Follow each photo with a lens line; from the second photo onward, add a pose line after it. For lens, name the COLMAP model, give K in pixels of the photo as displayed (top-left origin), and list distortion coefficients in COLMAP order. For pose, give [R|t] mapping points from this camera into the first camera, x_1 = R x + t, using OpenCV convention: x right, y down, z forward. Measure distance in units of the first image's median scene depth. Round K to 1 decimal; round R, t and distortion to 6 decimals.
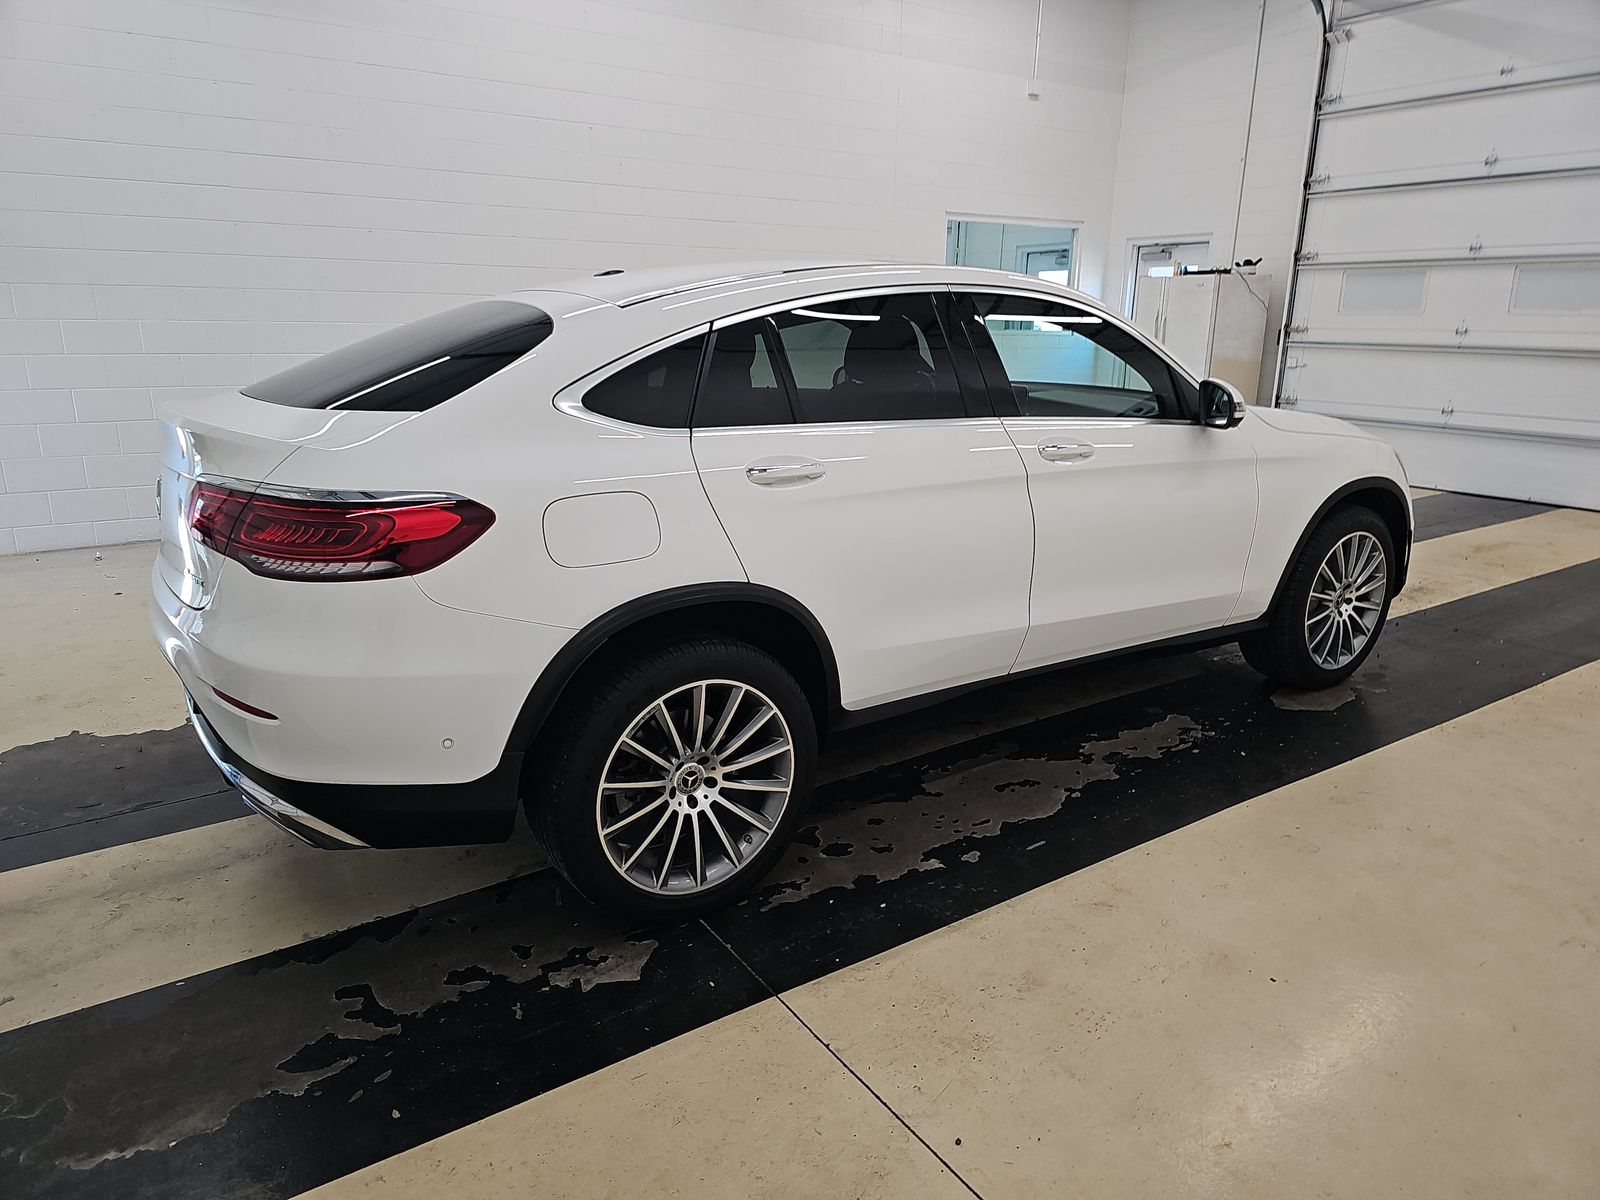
lens RADIAL K [[1062.8, 0, 794.6], [0, 1062.8, 594.7], [0, 0, 1]] dist [0.027567, -0.007280]
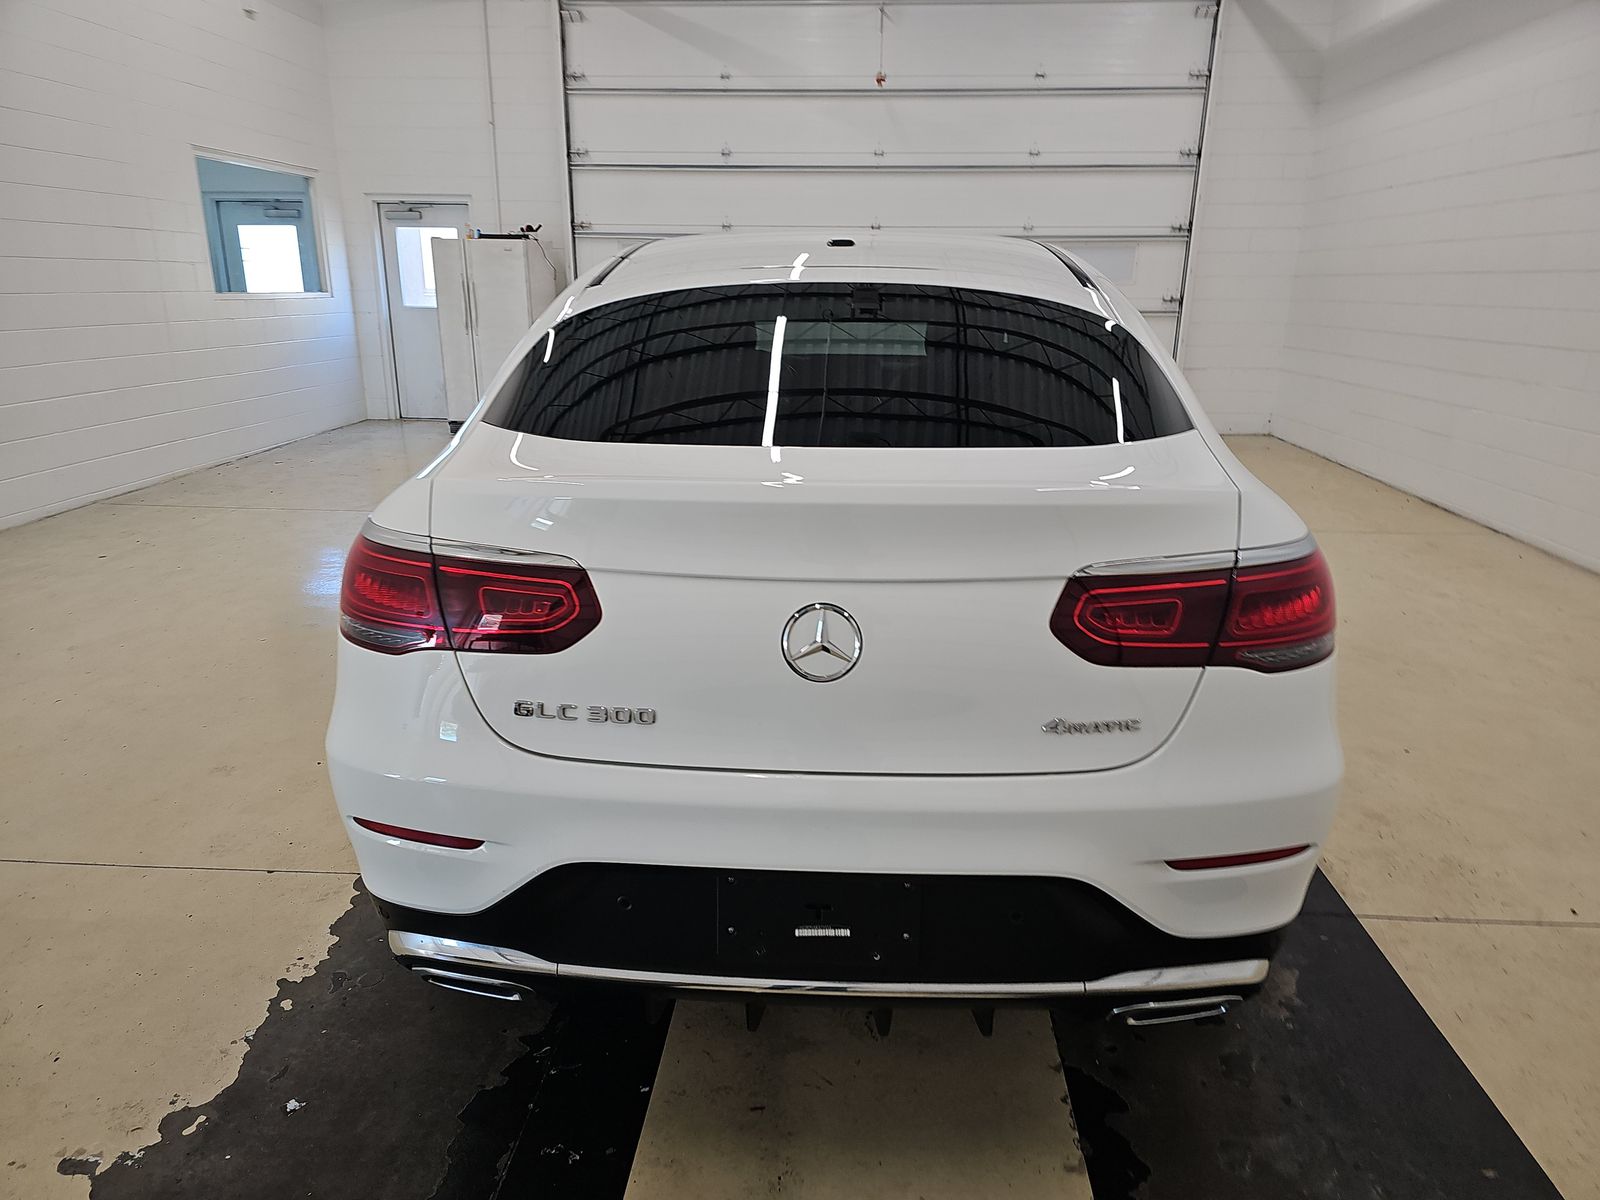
lens RADIAL K [[1062.8, 0, 807.1], [0, 1062.8, 607.4], [0, 0, 1]] dist [0.027567, -0.007280]
pose [[0.599078, -0.228804, 0.767303, -0.294353], [0.199218, 0.970760, 0.133932, -0.046955], [-0.775511, 0.072625, 0.627143, 0.197073]]
